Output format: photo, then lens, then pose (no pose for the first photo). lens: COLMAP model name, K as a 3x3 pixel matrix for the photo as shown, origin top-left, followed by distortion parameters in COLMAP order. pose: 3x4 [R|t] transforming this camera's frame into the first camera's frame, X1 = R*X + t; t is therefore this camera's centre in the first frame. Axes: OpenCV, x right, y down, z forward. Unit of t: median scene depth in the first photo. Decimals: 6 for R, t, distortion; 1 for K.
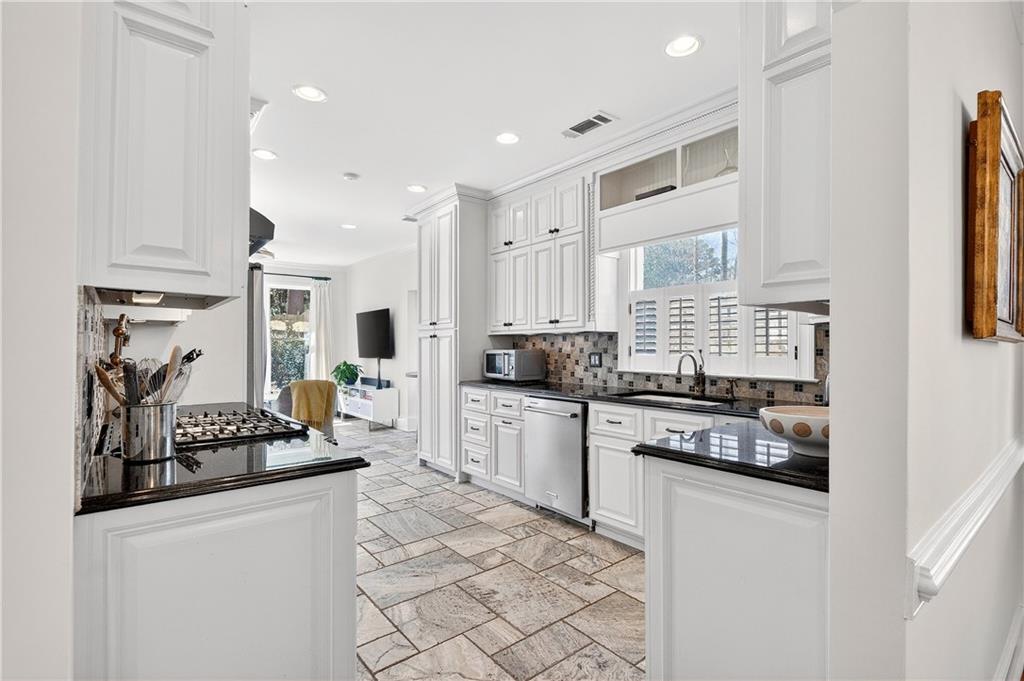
lens RADIAL K [[483.8, 0, 518.5], [0, 483.8, 344.6], [0, 0, 1]] dist [-0.005257, -0.000291]
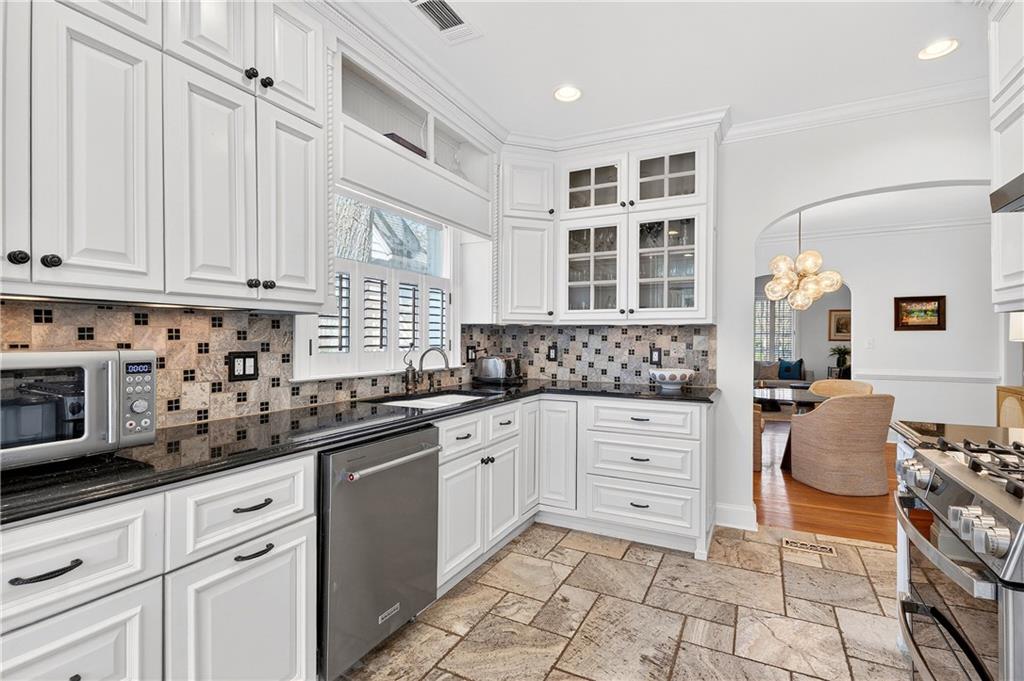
lens RADIAL K [[483.8, 0, 518.3], [0, 483.8, 341.1], [0, 0, 1]] dist [-0.005257, -0.000291]
pose [[-0.416347, -0.005973, 0.909186, -0.434952], [-0.006547, 0.999972, 0.003571, 0.001833], [-0.909182, -0.004466, -0.416374, 0.985545]]
